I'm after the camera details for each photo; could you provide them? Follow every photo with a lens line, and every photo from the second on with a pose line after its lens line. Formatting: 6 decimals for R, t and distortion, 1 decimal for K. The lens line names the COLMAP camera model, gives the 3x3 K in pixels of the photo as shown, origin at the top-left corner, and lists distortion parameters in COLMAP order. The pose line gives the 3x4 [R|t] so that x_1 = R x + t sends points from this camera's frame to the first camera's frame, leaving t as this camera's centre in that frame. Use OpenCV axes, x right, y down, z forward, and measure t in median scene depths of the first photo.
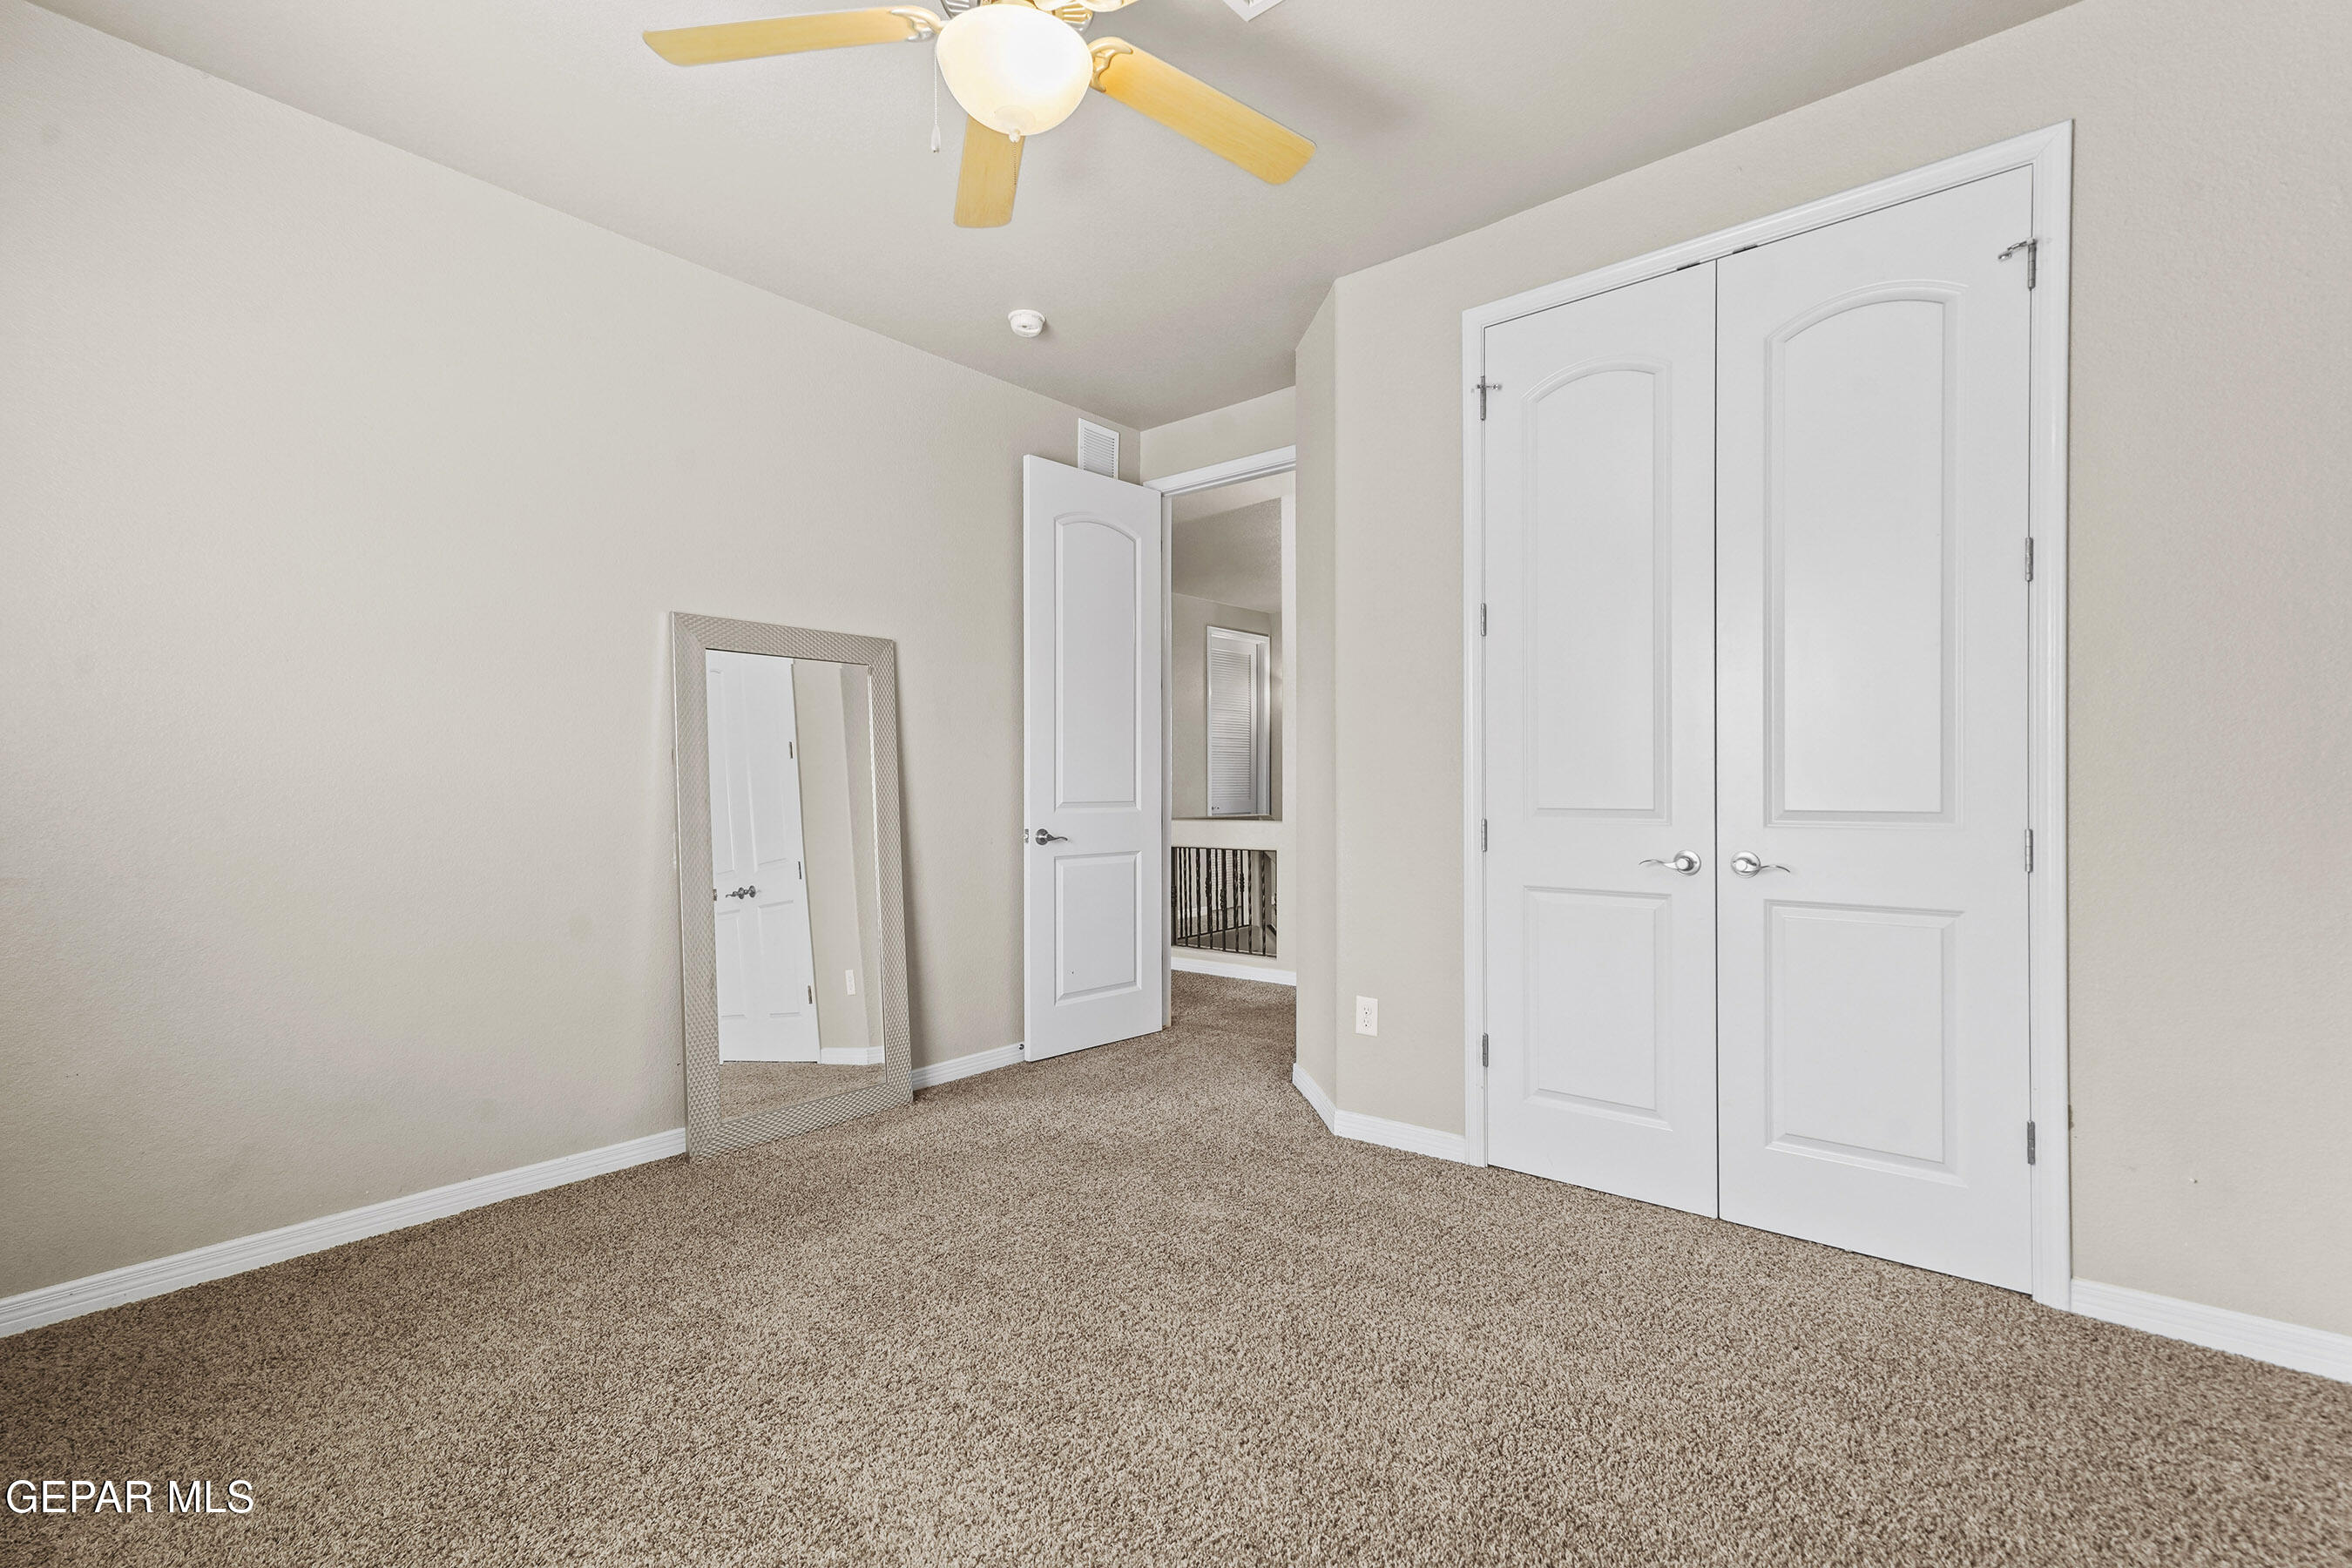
lens RADIAL K [[1078.3, 0, 1159.8], [0, 1078.3, 760.0], [0, 0, 1]] dist [0.003066, 0.000725]
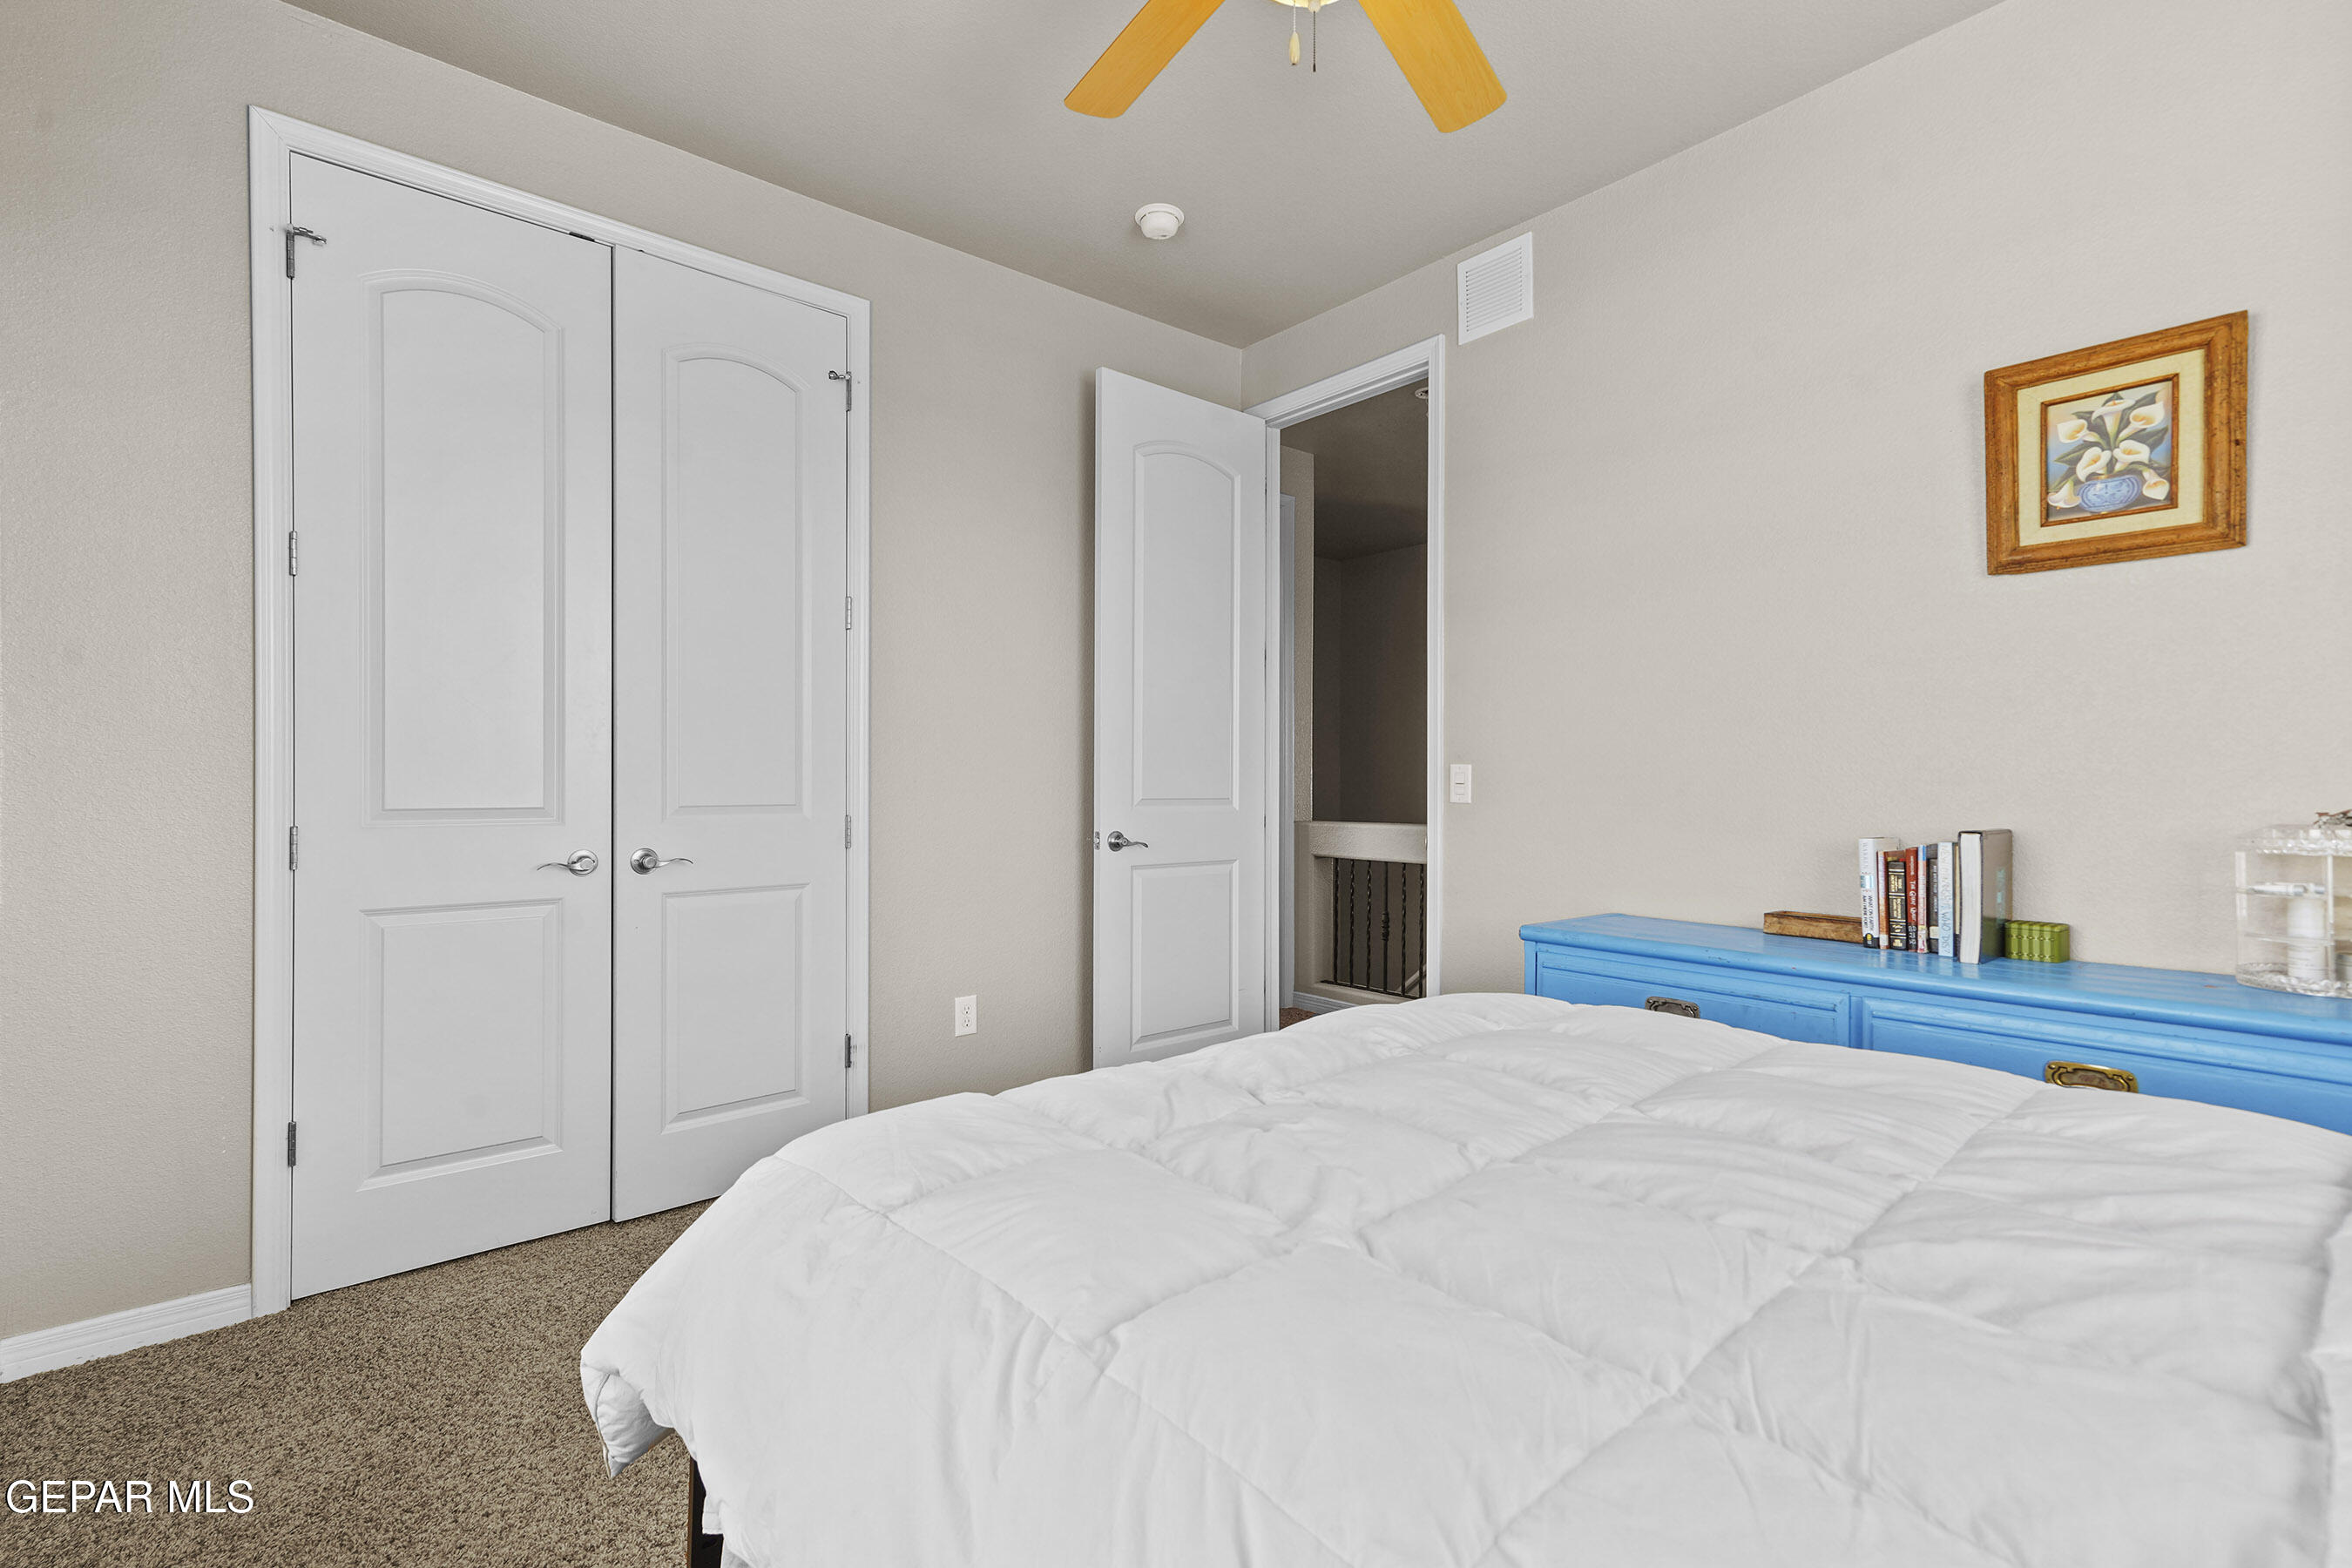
lens RADIAL K [[1066.4, 0, 1175.6], [0, 1066.4, 781.1], [0, 0, 1]] dist [0.014562, 0.001443]
pose [[0.142726, 0.004203, 0.989753, -0.418885], [-0.023555, 0.999722, -0.000849, 0.010800], [-0.989482, -0.023193, 0.142786, 0.378126]]
